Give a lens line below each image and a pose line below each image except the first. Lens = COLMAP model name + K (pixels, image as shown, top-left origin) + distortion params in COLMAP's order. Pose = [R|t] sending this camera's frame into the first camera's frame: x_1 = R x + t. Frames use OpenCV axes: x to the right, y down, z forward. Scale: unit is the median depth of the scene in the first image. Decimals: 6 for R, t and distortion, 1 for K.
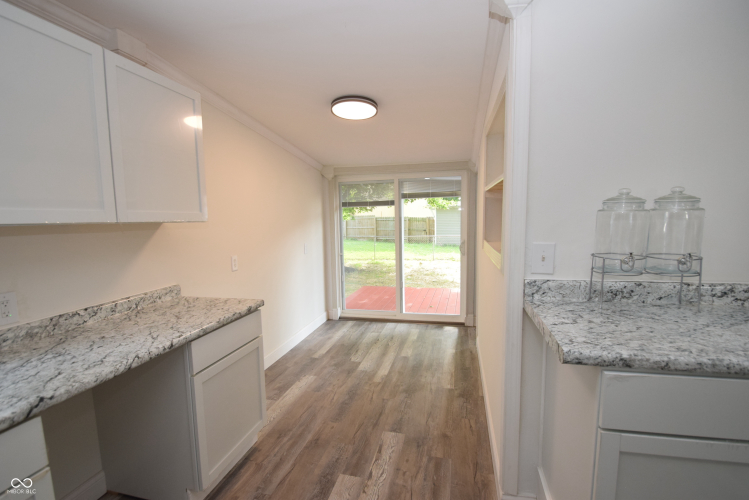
lens RADIAL K [[356.7, 0, 370.6], [0, 356.7, 254.5], [0, 0, 1]] dist [-0.007449, -0.003142]
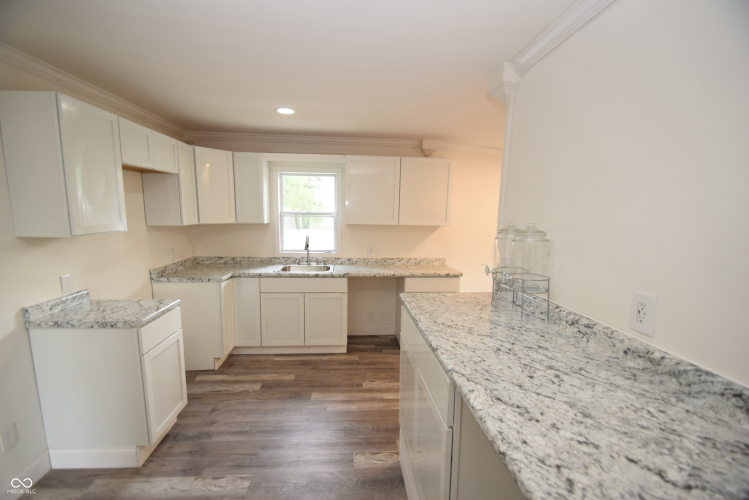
lens RADIAL K [[326.6, 0, 372.6], [0, 326.6, 256.2], [0, 0, 1]] dist [-0.001418, -0.008022]
pose [[0.318258, 0.143808, -0.937033, 1.410630], [-0.120426, 0.986553, 0.110506, -0.102649], [0.940324, 0.077674, 0.331297, 0.071166]]
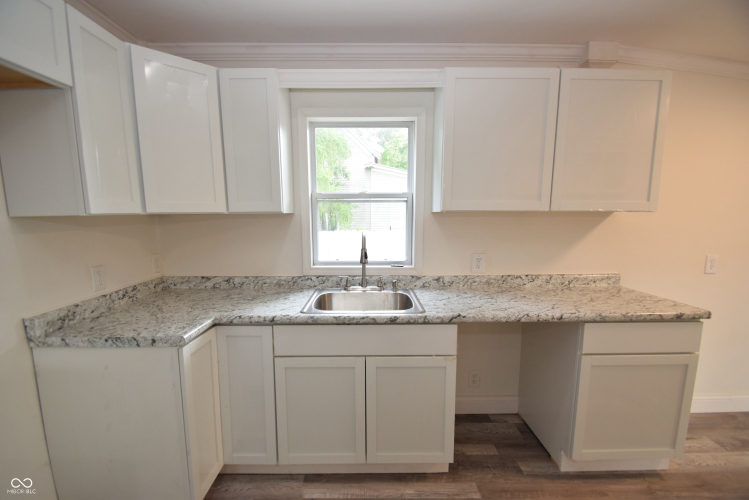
lens RADIAL K [[326.6, 0, 370.9], [0, 326.6, 255.6], [0, 0, 1]] dist [-0.001418, -0.008022]
pose [[0.246953, 0.133690, -0.959761, 0.247529], [-0.100579, 0.988624, 0.111831, 0.000969], [0.963794, 0.068915, 0.257590, 0.112000]]
